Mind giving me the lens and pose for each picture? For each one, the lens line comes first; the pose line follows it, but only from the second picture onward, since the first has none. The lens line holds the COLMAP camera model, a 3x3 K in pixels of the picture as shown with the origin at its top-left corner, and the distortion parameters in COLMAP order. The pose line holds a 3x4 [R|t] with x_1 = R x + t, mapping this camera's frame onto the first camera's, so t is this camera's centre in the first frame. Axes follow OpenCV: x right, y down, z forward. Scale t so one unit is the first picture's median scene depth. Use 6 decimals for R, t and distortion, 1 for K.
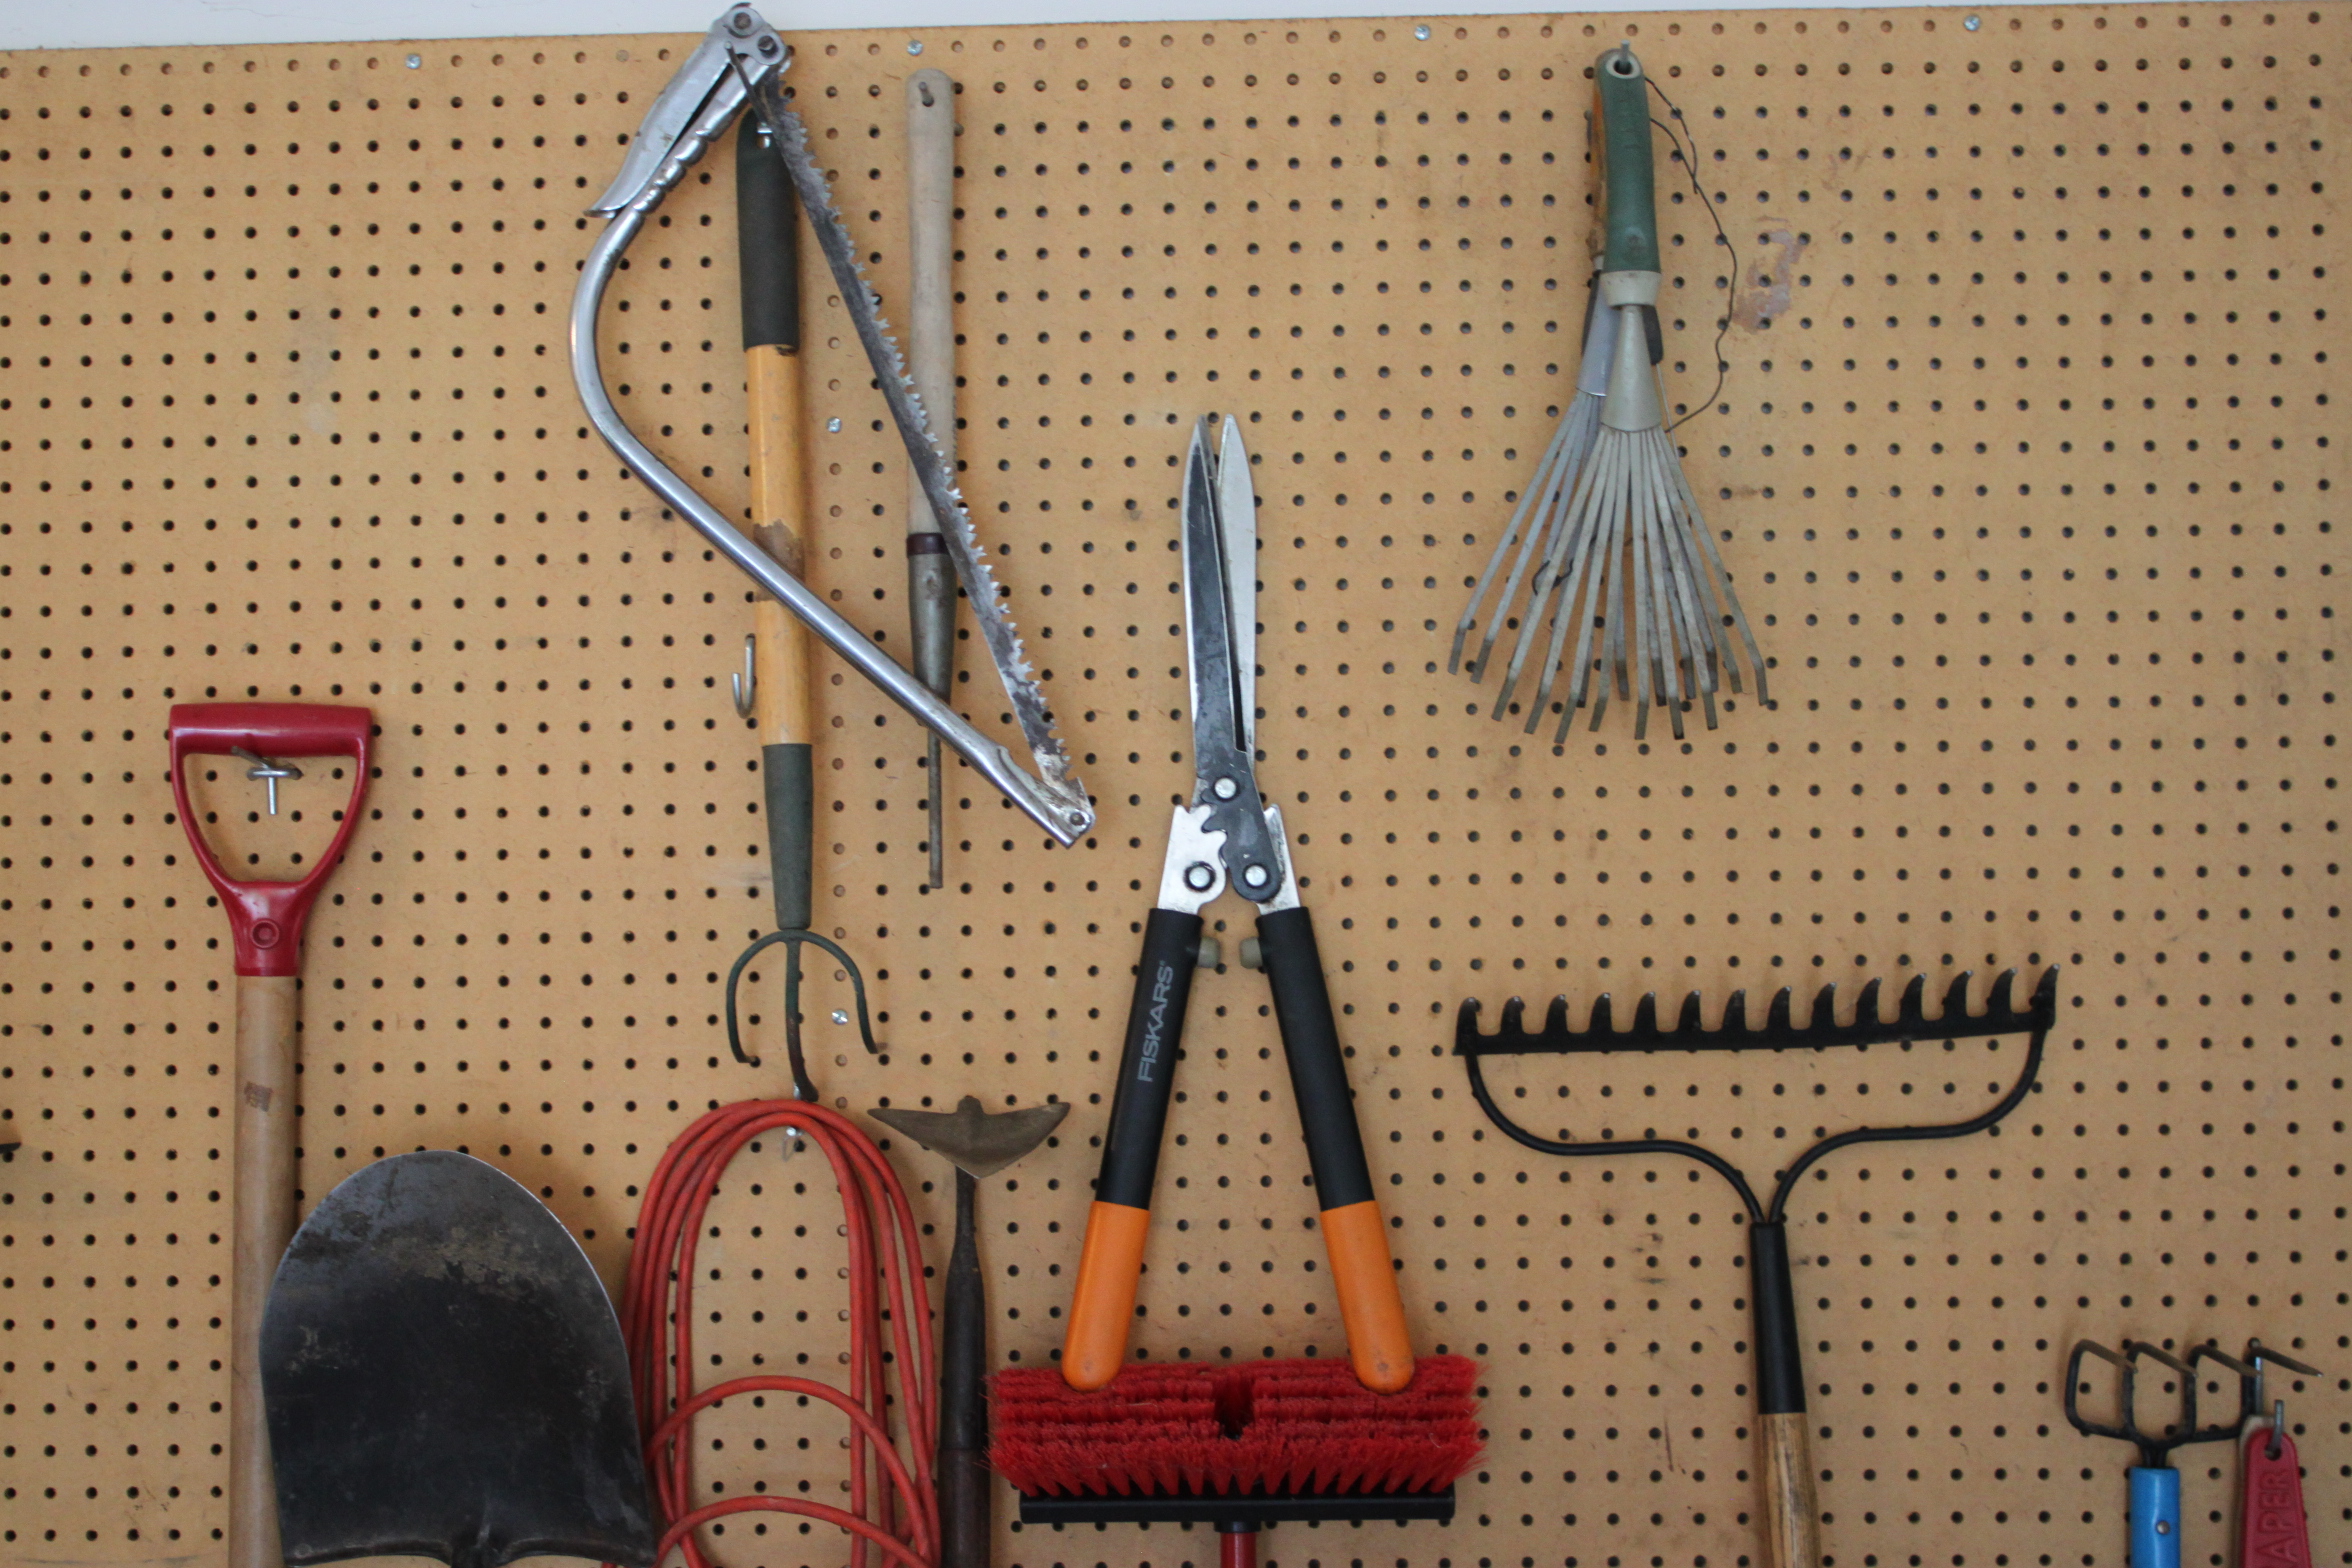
lens RADIAL K [[3593.0, 0, 1170.3], [0, 3593.0, 792.5], [0, 0, 1]] dist [-0.019191, 0.000000]
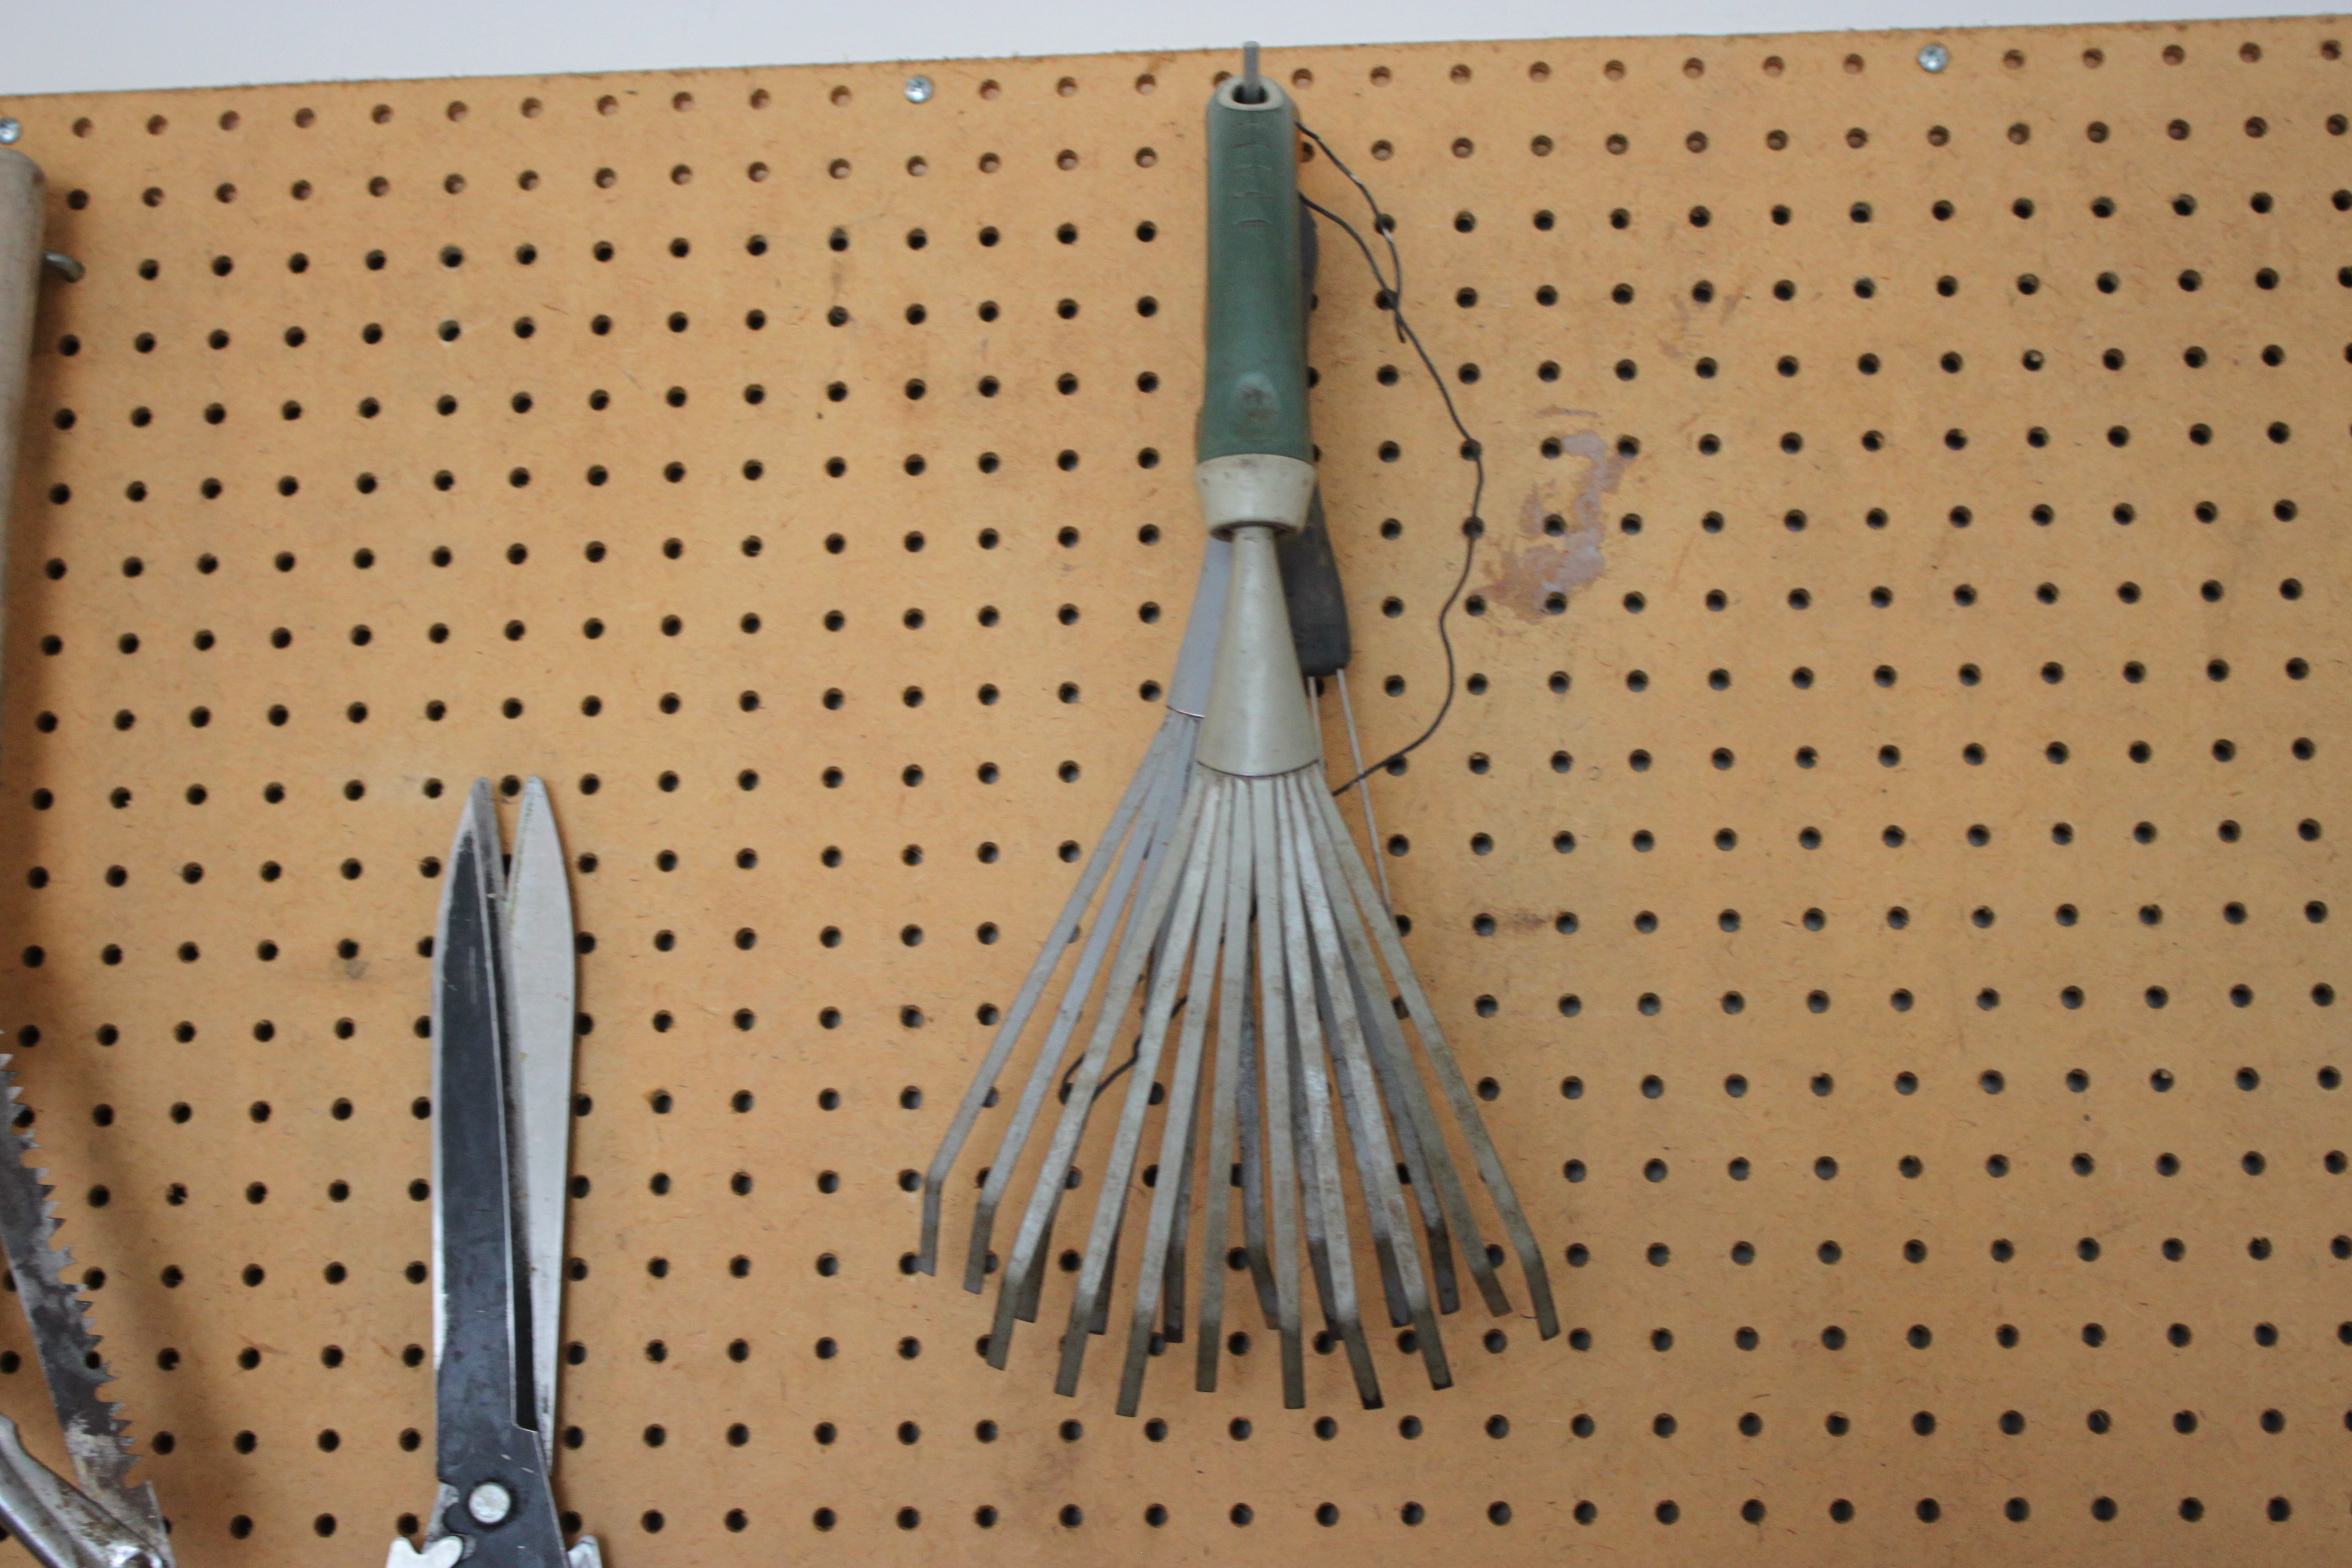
lens RADIAL K [[3593.0, 0, 1160.0], [0, 3593.0, 794.7], [0, 0, 1]] dist [-0.019191, 0.000000]
pose [[0.999541, -0.001798, -0.030254, 0.123834], [-0.003800, 0.982926, -0.183961, -0.006668], [0.030068, 0.183992, 0.982468, 0.488515]]
